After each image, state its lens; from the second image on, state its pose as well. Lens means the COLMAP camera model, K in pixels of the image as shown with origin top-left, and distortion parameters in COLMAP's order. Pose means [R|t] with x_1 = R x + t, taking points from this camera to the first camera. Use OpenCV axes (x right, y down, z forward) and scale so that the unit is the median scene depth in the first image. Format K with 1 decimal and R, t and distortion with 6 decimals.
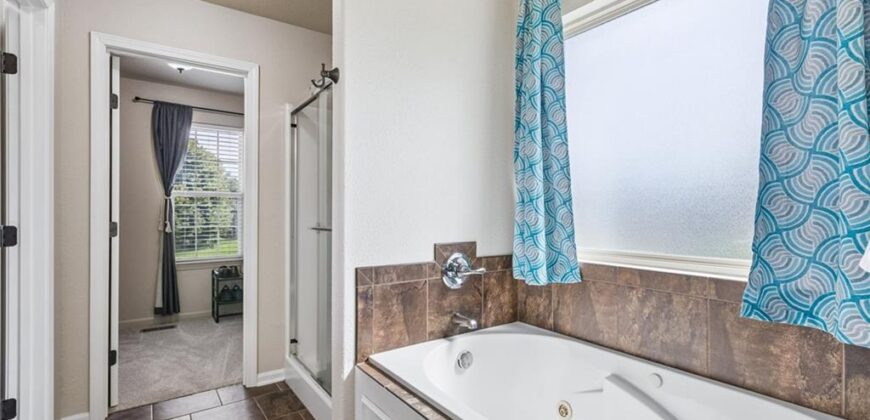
lens RADIAL K [[394.9, 0, 427.7], [0, 394.9, 211.6], [0, 0, 1]] dist [0.009681, 0.000803]
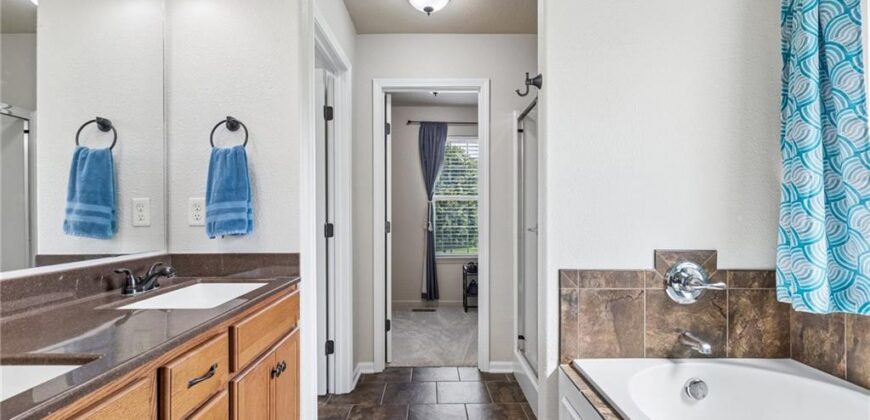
lens RADIAL K [[414.4, 0, 434.5], [0, 414.4, 218.6], [0, 0, 1]] dist [-0.000224, 0.000024]
pose [[0.825760, 0.007848, -0.563967, 0.122690], [-0.000947, 0.999921, 0.012528, -0.000231], [0.564021, -0.009811, 0.825702, -0.041019]]
